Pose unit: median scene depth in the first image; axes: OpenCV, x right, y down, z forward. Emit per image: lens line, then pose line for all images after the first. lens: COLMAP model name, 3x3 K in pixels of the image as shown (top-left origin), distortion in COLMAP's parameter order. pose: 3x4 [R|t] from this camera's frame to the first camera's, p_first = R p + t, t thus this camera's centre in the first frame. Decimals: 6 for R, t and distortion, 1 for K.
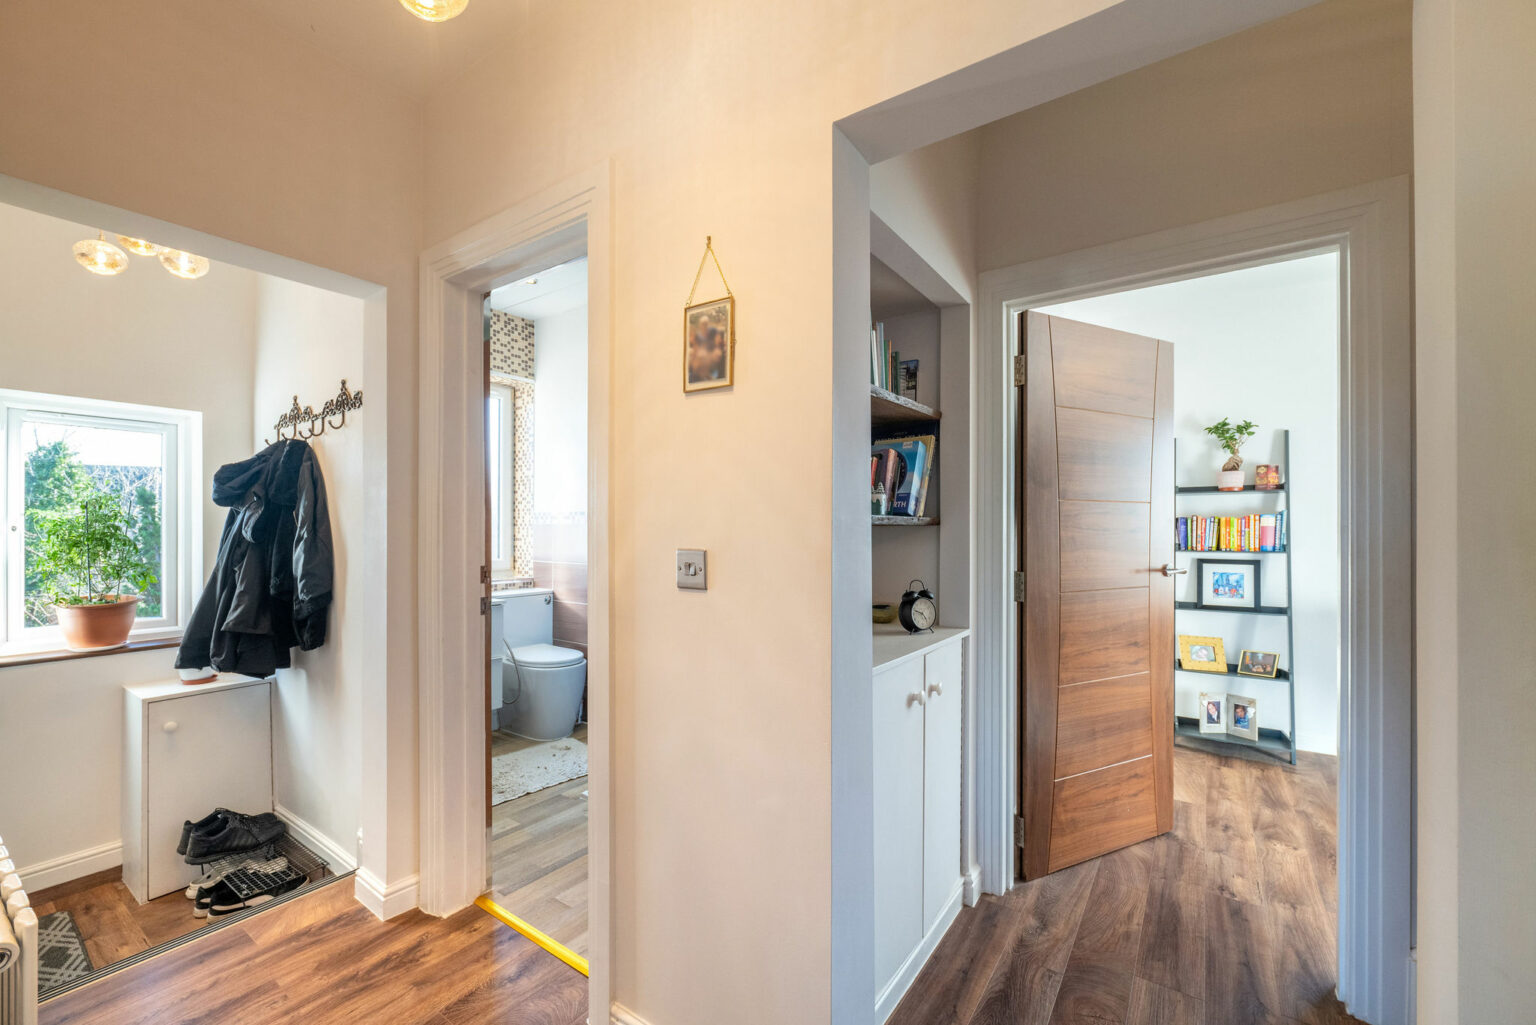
lens RADIAL K [[618.9, 0, 775.0], [0, 618.9, 514.5], [0, 0, 1]] dist [-0.009787, -0.000185]
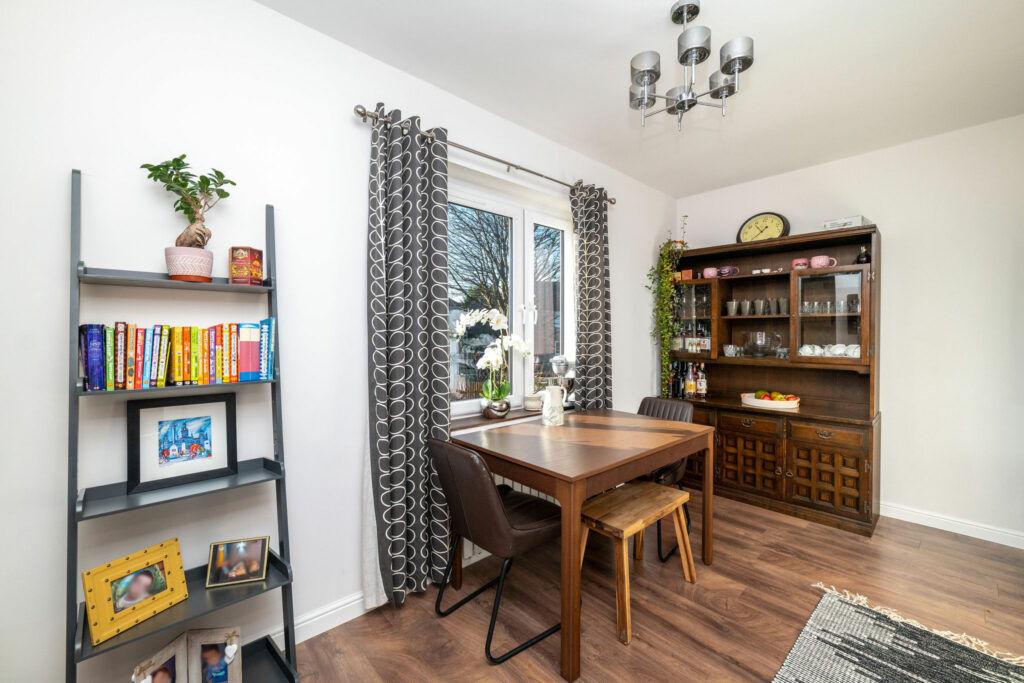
lens RADIAL K [[412.6, 0, 516.0], [0, 412.6, 339.7], [0, 0, 1]] dist [-0.009787, -0.000185]
pose [[0.230176, -0.002578, 0.973146, 0.430055], [0.002545, 0.999995, 0.002047, 0.016331], [-0.973146, 0.002005, 0.230181, 0.606812]]
